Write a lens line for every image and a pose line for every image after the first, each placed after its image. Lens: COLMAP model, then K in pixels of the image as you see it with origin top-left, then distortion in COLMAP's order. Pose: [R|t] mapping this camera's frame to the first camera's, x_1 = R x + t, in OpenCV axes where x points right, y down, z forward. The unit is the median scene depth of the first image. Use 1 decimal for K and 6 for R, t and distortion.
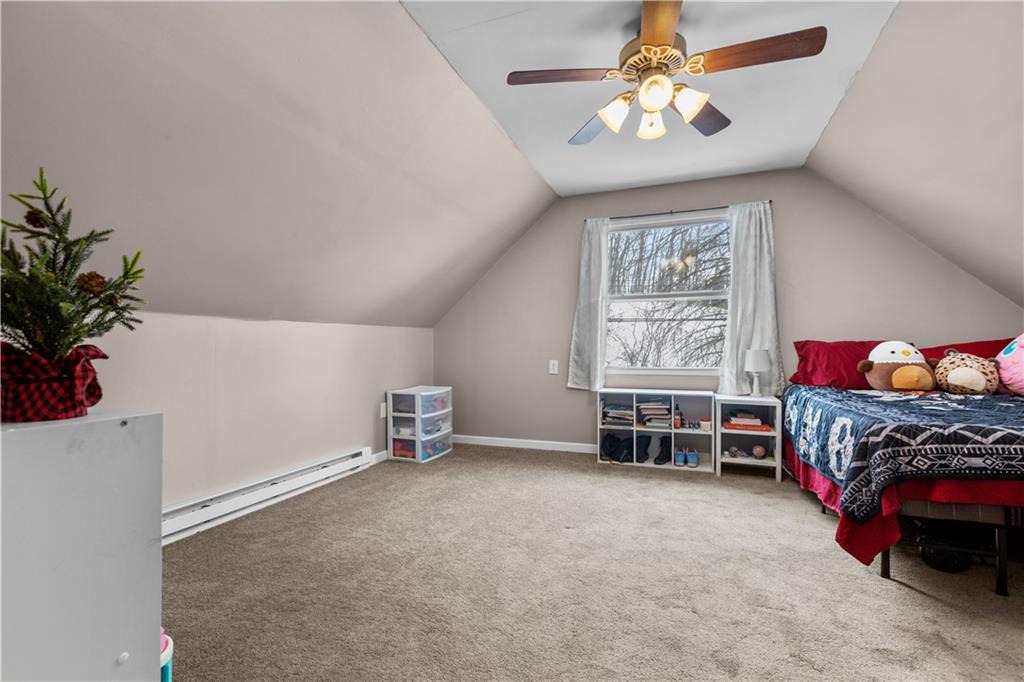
lens RADIAL K [[464.1, 0, 503.9], [0, 464.1, 335.4], [0, 0, 1]] dist [-0.003365, -0.000226]
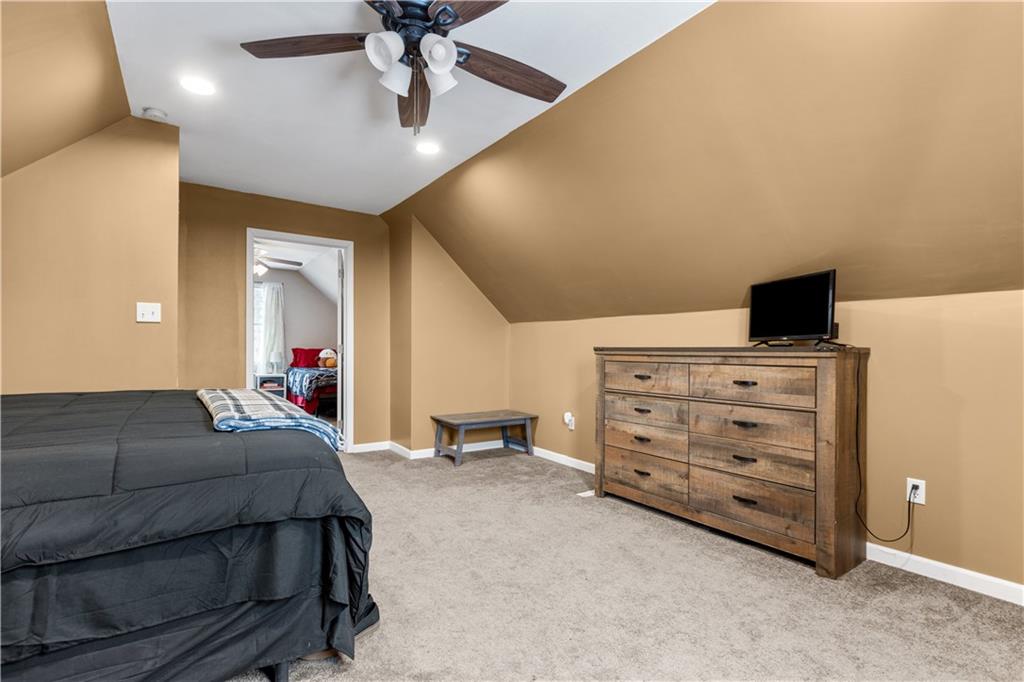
lens RADIAL K [[464.1, 0, 503.9], [0, 464.1, 335.4], [0, 0, 1]] dist [-0.003365, -0.000226]
pose [[0.542836, 0.020745, 0.839583, -0.829899], [-0.027743, 0.999592, -0.006762, -0.074494], [-0.839381, -0.019622, 0.543190, -1.272410]]
